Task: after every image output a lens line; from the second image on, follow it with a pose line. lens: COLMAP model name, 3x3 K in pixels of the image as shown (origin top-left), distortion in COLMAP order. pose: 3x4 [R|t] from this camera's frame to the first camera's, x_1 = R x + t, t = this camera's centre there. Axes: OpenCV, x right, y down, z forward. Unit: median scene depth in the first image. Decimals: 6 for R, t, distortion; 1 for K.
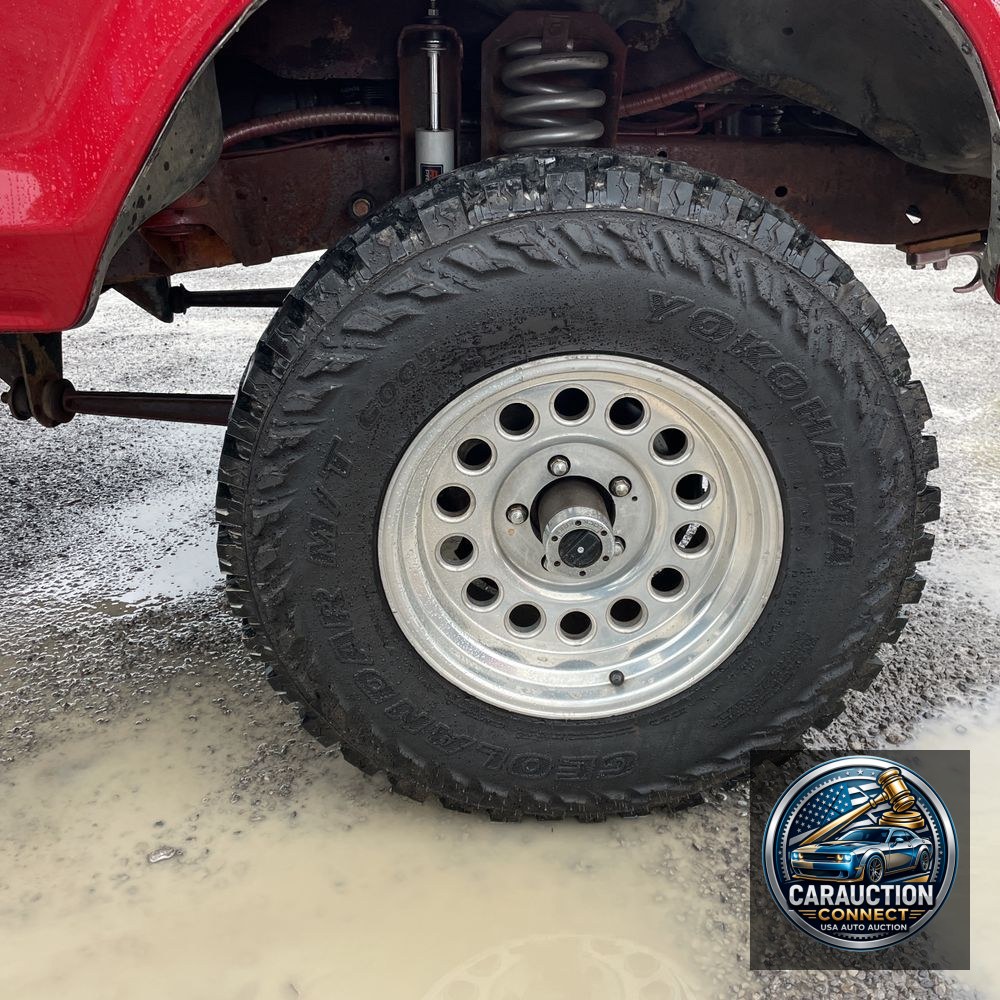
lens RADIAL K [[1028.4, 0, 506.2], [0, 1028.4, 477.9], [0, 0, 1]] dist [0.075300, 0.000000]
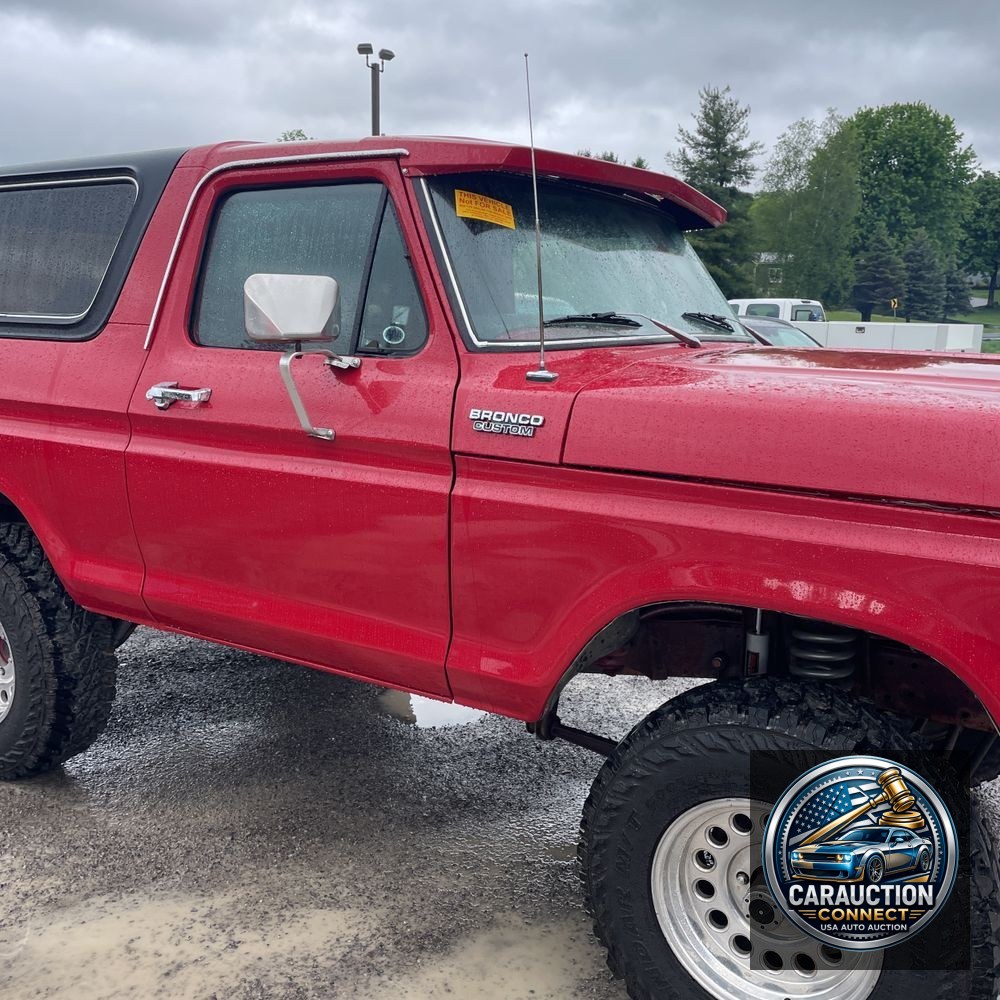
lens RADIAL K [[1019.9, 0, 509.7], [0, 1019.9, 486.2], [0, 0, 1]] dist [0.050345, 0.000000]
pose [[0.837891, 0.105270, -0.535591, 0.535385], [-0.223507, 0.961363, -0.160703, -0.229878], [0.497980, 0.254360, 0.829046, -0.774059]]
